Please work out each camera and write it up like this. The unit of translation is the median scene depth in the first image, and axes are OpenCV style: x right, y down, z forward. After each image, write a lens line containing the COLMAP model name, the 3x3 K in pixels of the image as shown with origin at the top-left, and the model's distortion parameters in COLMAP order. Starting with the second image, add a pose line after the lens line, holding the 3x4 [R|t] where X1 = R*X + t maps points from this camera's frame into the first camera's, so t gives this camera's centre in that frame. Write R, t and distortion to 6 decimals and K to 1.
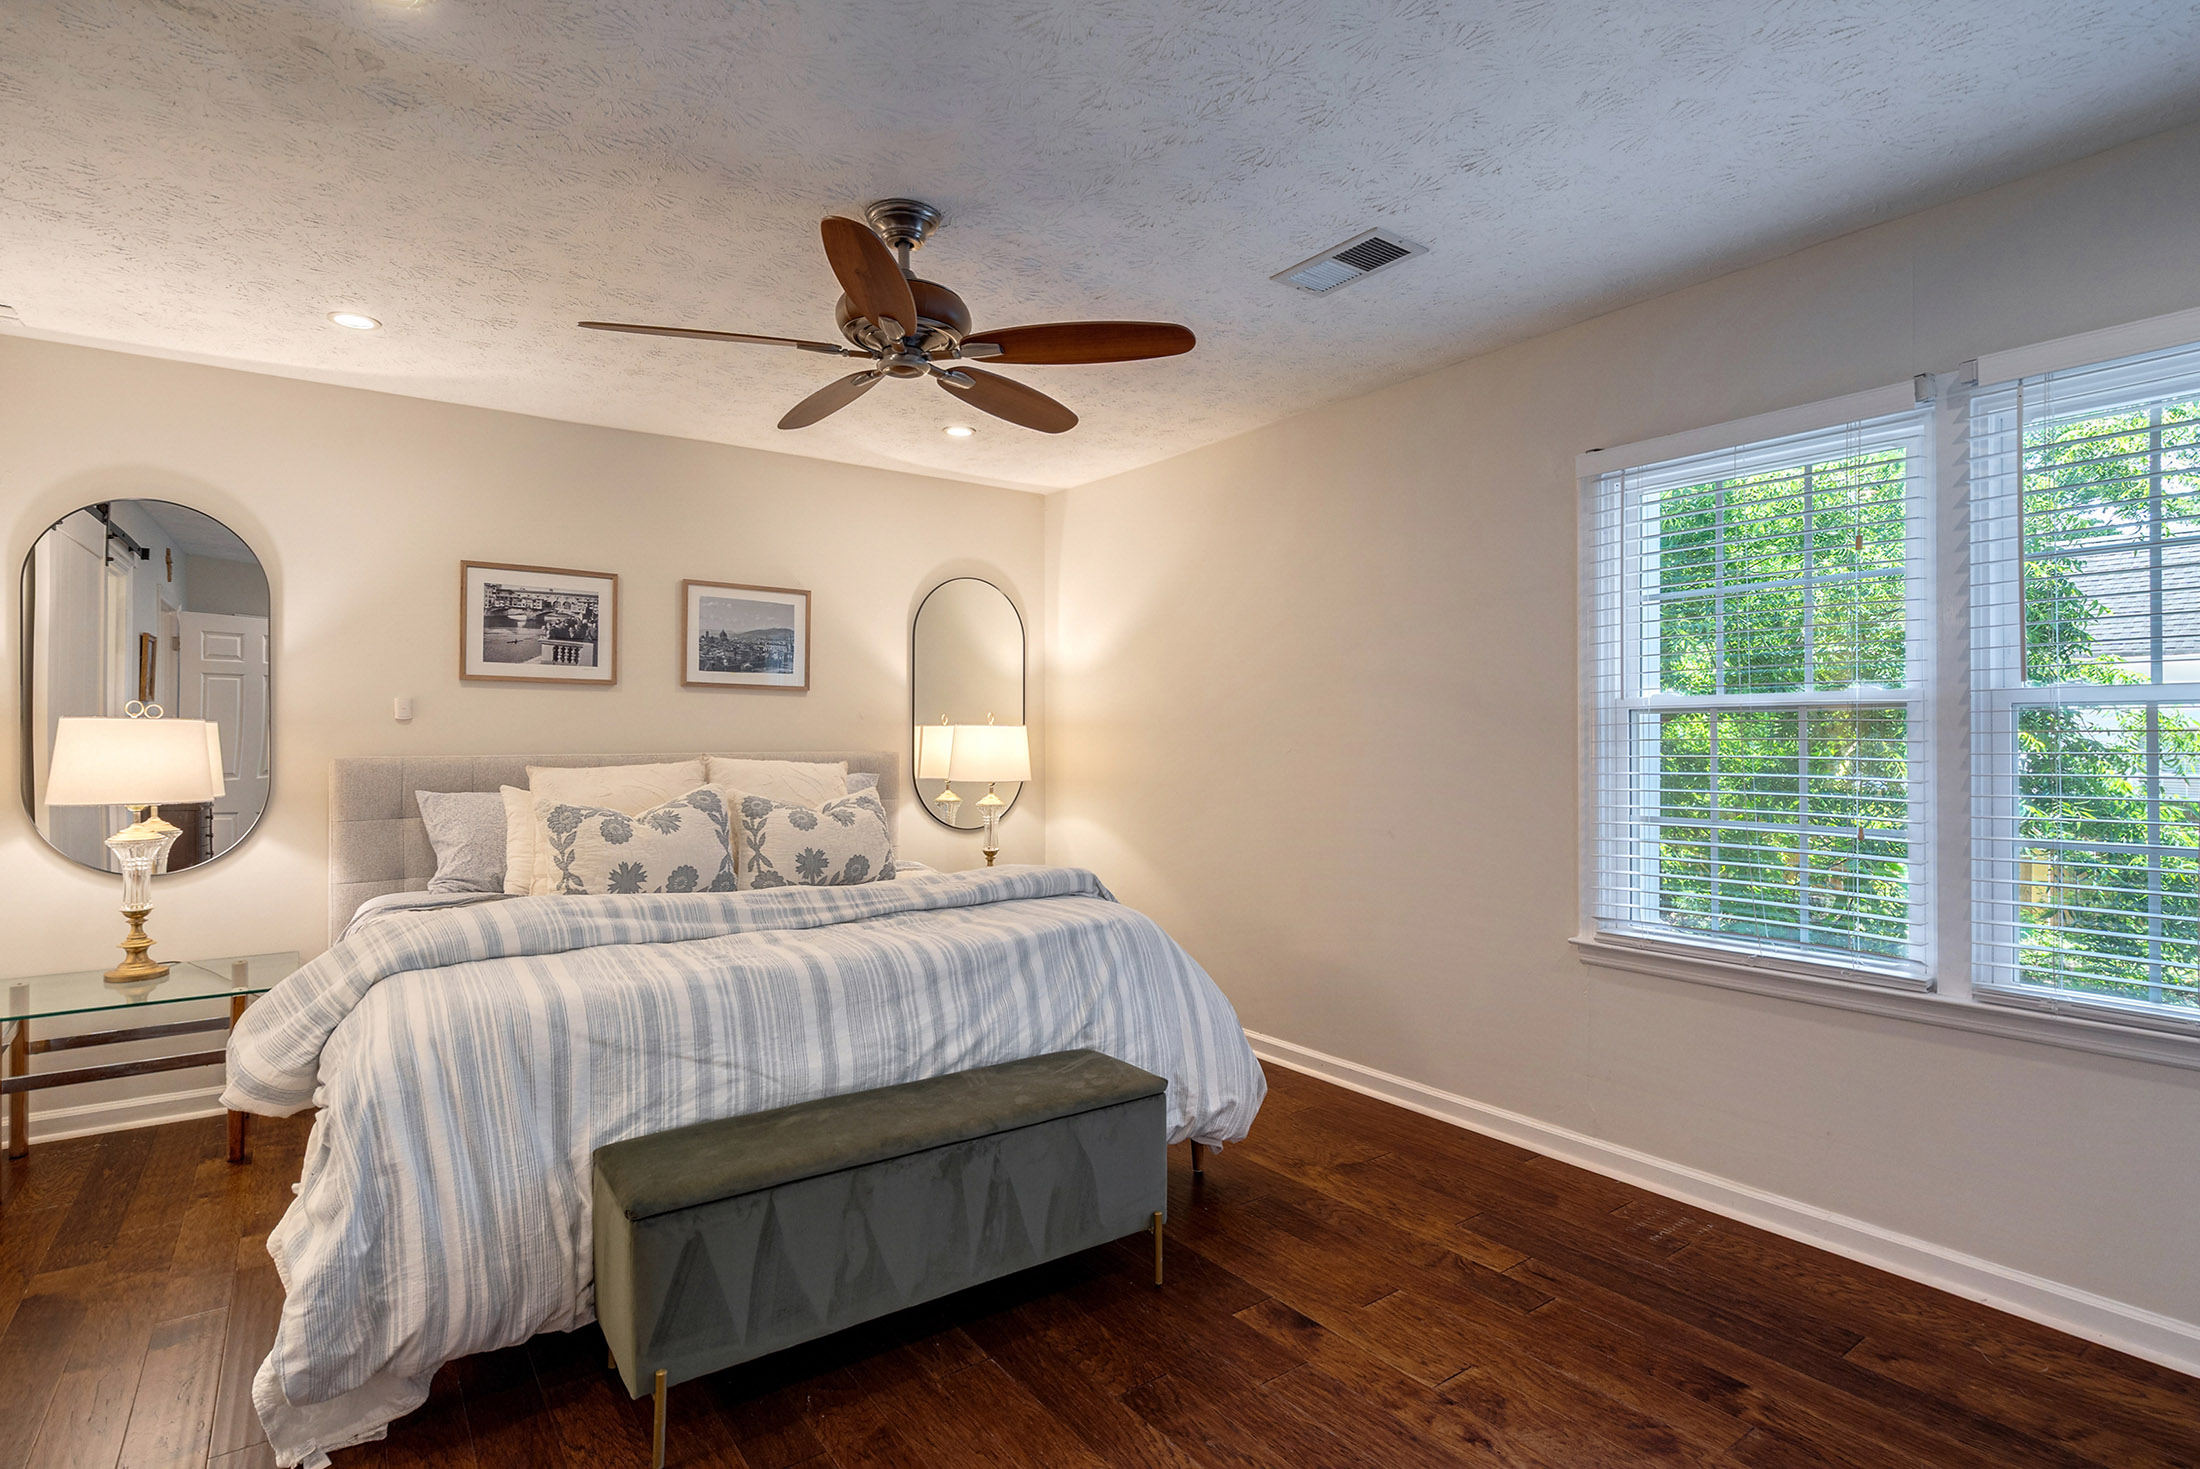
lens RADIAL K [[1075.7, 0, 1094.3], [0, 1075.7, 734.2], [0, 0, 1]] dist [-0.007101, 0.000413]
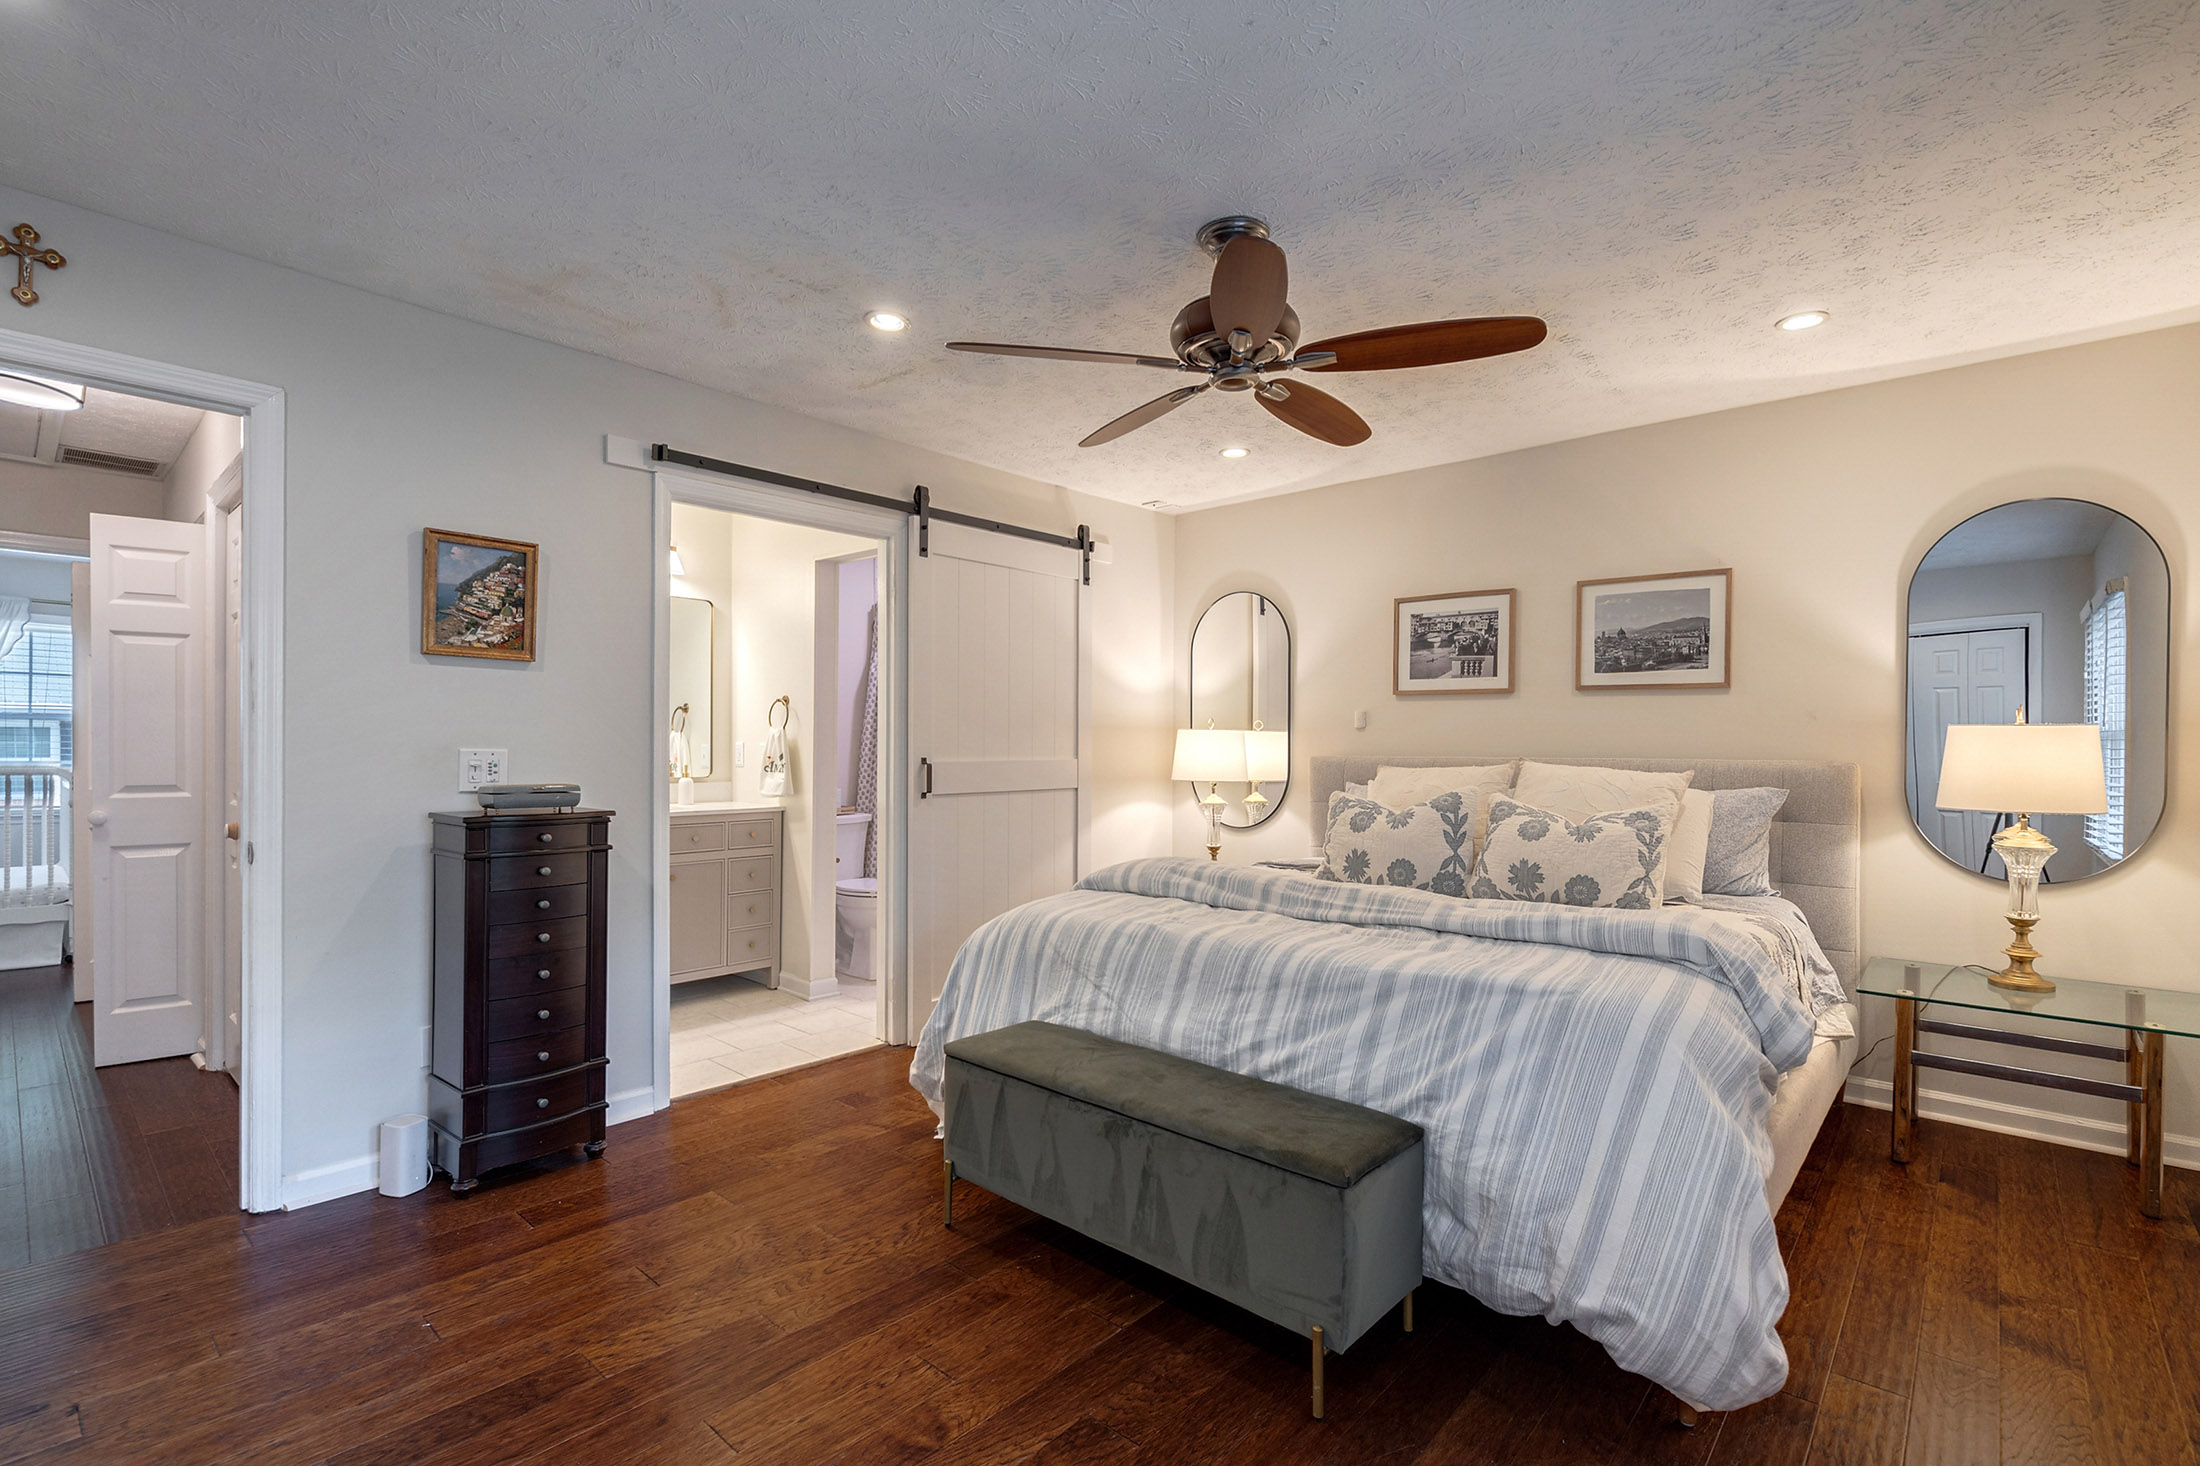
lens RADIAL K [[994.1, 0, 1087.4], [0, 994.1, 747.0], [0, 0, 1]] dist [-0.006678, 0.002849]
pose [[0.215474, 0.004779, -0.976498, 0.488364], [-0.001832, 0.999988, 0.004489, 0.004696], [0.976508, 0.000822, 0.215480, 0.438422]]
